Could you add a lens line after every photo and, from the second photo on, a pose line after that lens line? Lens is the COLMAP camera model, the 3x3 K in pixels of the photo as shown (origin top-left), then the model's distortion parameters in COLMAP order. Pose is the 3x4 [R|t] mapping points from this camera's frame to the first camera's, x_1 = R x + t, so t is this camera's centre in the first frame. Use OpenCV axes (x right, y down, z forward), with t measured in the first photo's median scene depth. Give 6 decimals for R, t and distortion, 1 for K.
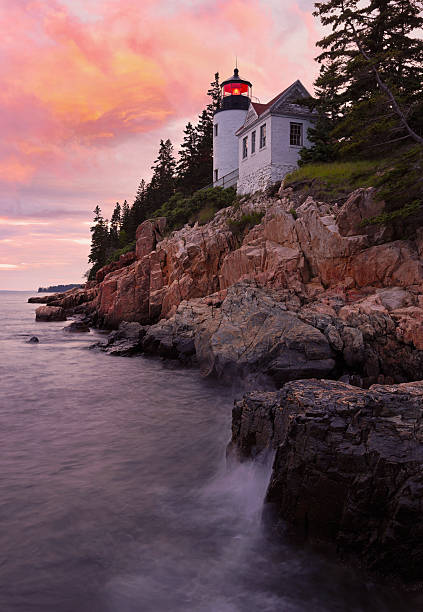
lens RADIAL K [[484.8, 0, 209.3], [0, 484.8, 290.7], [0, 0, 1]] dist [0.006565, 0.001565]
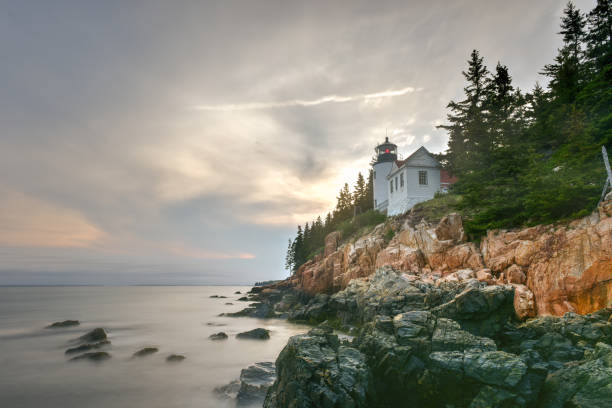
lens RADIAL K [[358.6, 0, 307.4], [0, 358.6, 221.2], [0, 0, 1]] dist [0.026514, 0.000514]
pose [[0.980421, -0.030560, -0.194525, 0.045493], [-0.003288, 0.985205, -0.171350, 0.035838], [0.196883, 0.168635, 0.965815, -0.299264]]
